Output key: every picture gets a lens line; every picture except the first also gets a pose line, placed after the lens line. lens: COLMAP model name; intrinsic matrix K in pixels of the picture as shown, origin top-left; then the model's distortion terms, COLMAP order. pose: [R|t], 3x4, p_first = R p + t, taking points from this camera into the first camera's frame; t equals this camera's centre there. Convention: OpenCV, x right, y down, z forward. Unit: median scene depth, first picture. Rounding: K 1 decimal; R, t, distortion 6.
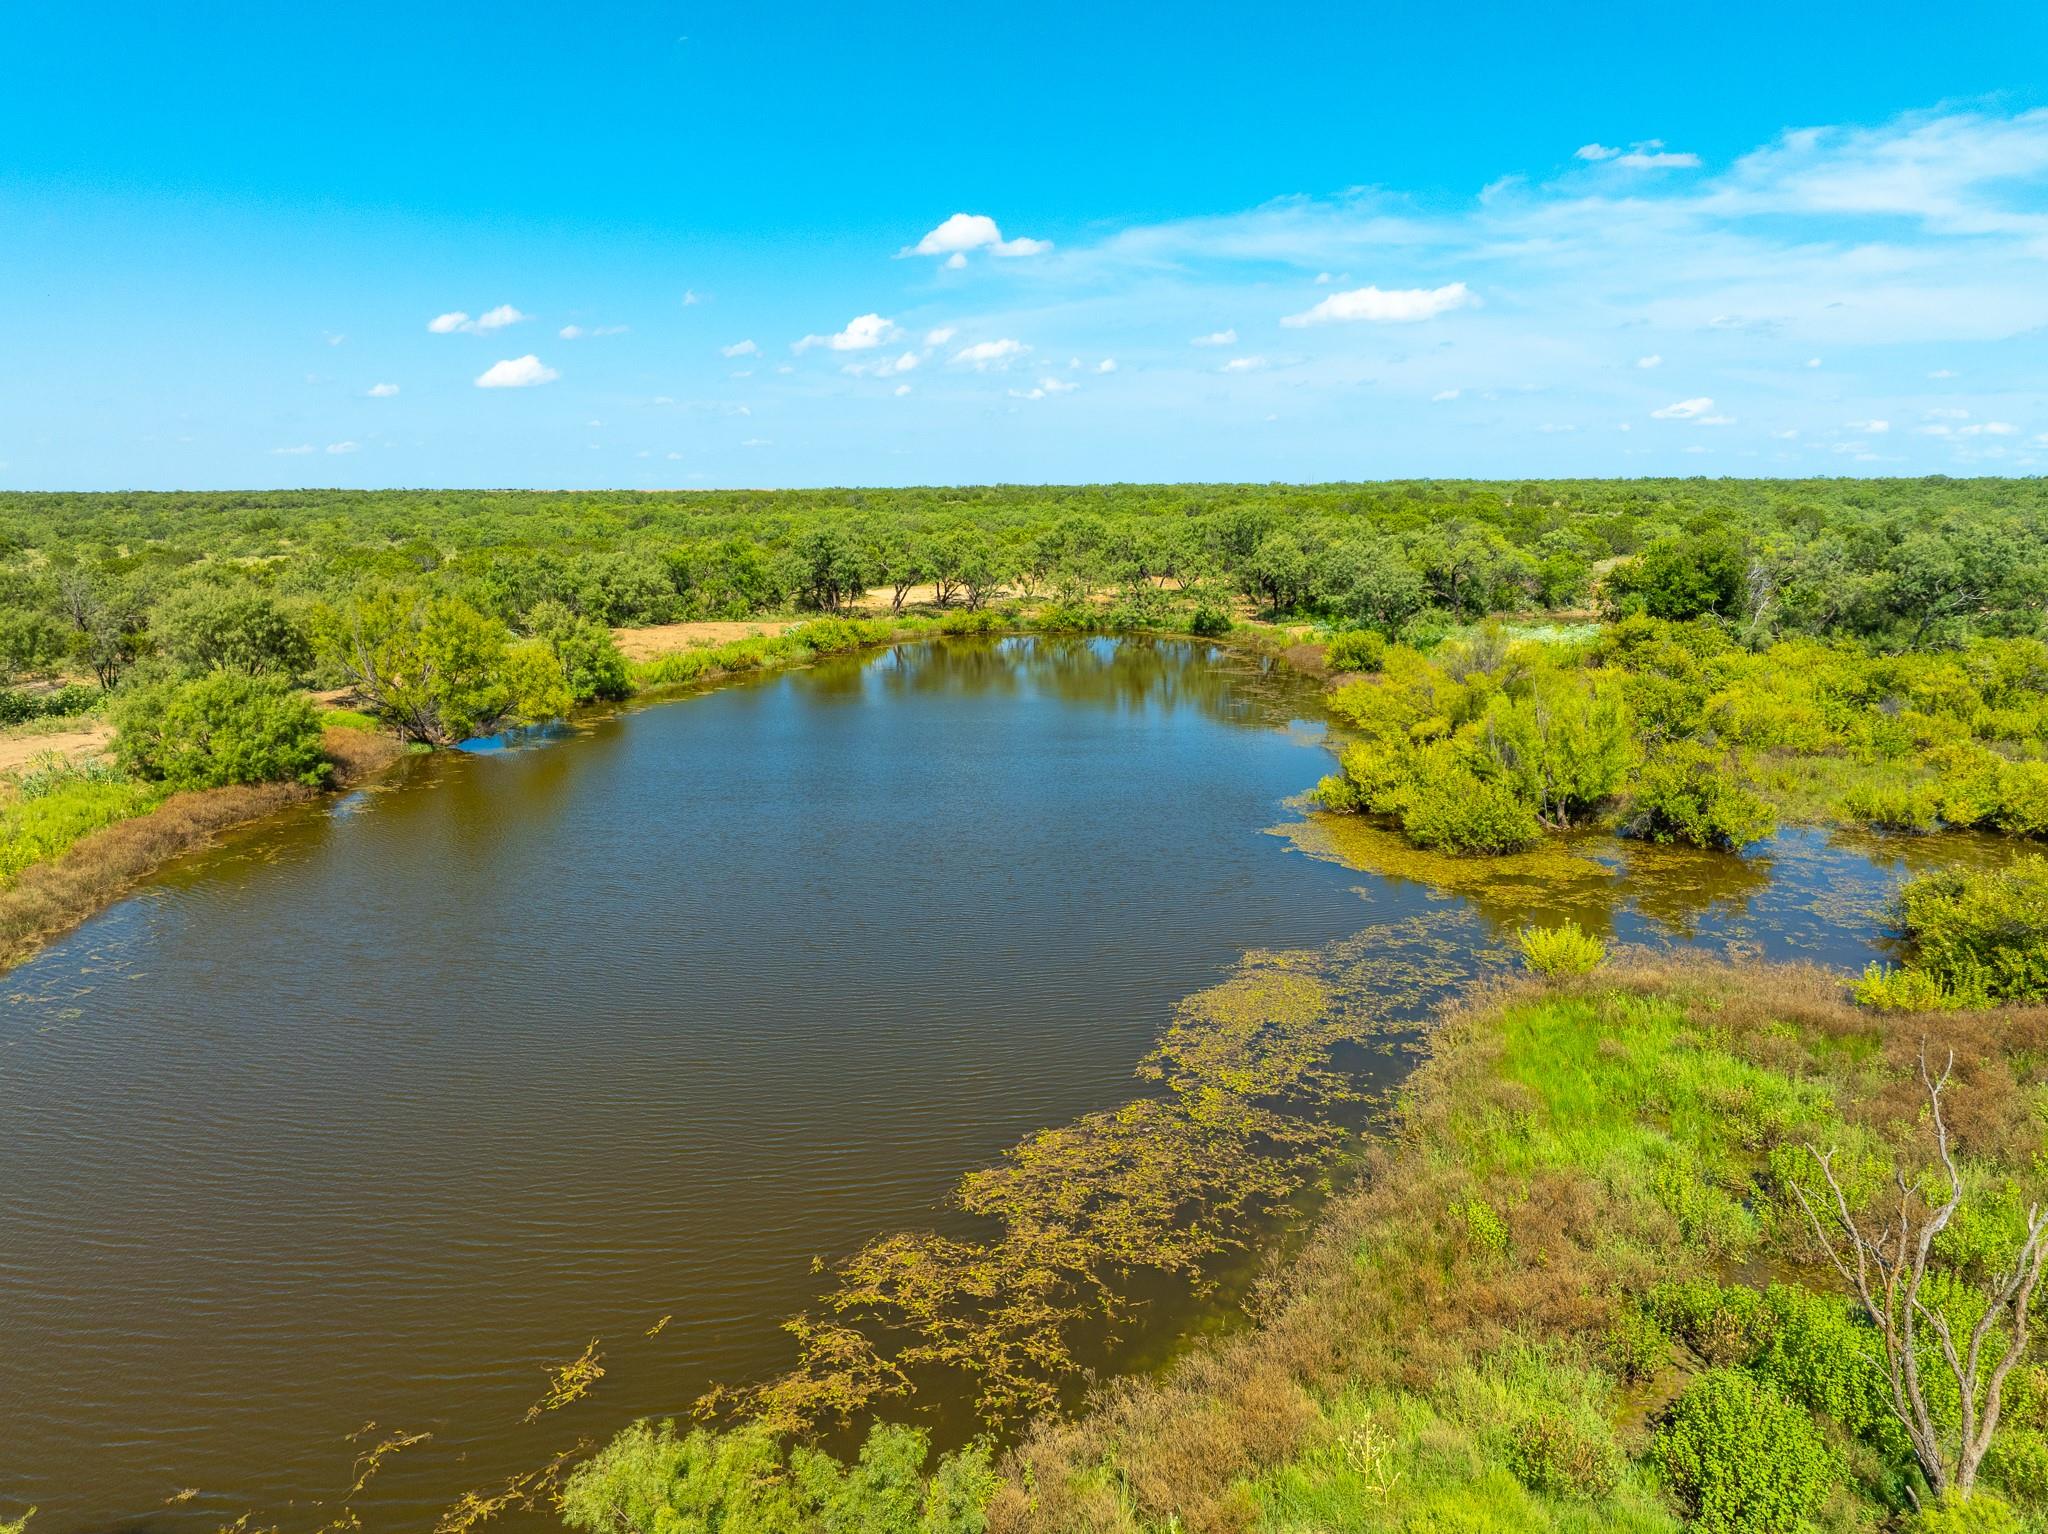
lens RADIAL K [[1420.7, 0, 1024.0], [0, 1420.7, 767.0], [0, 0, 1]] dist [-0.045833, 0.007808]
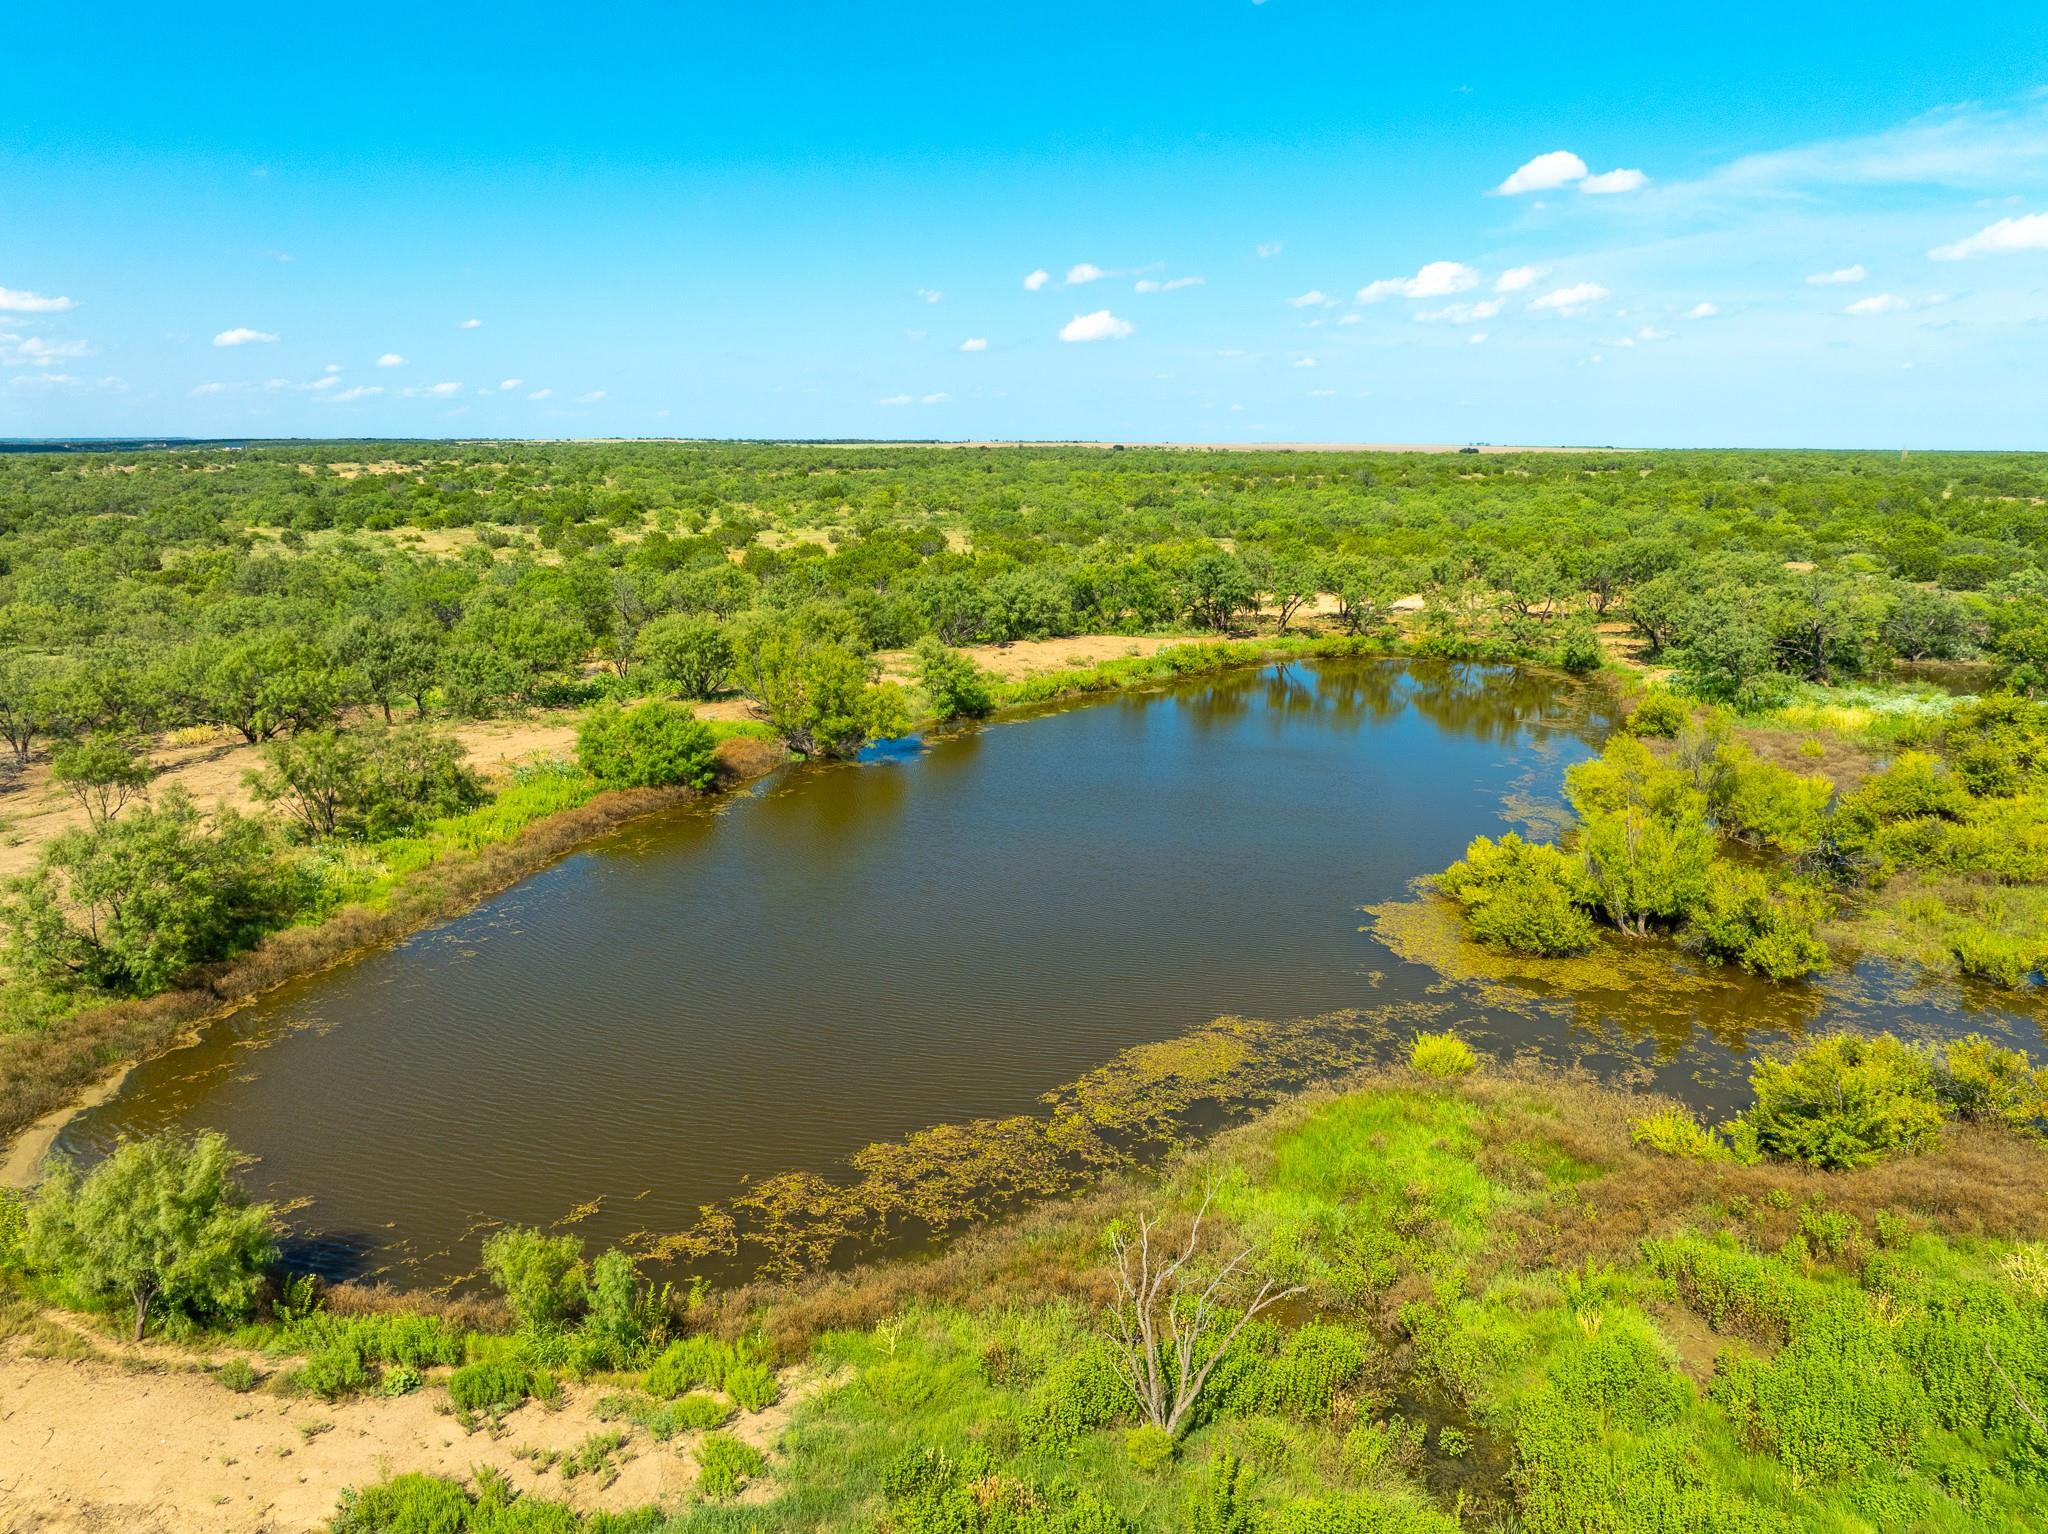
lens RADIAL K [[1420.7, 0, 1024.0], [0, 1420.7, 767.0], [0, 0, 1]] dist [-0.045833, 0.007808]
pose [[0.927194, 0.084322, -0.364968, 0.140723], [-0.071845, 0.996277, 0.047659, -0.046222], [0.367627, -0.017968, 0.929800, -0.084883]]
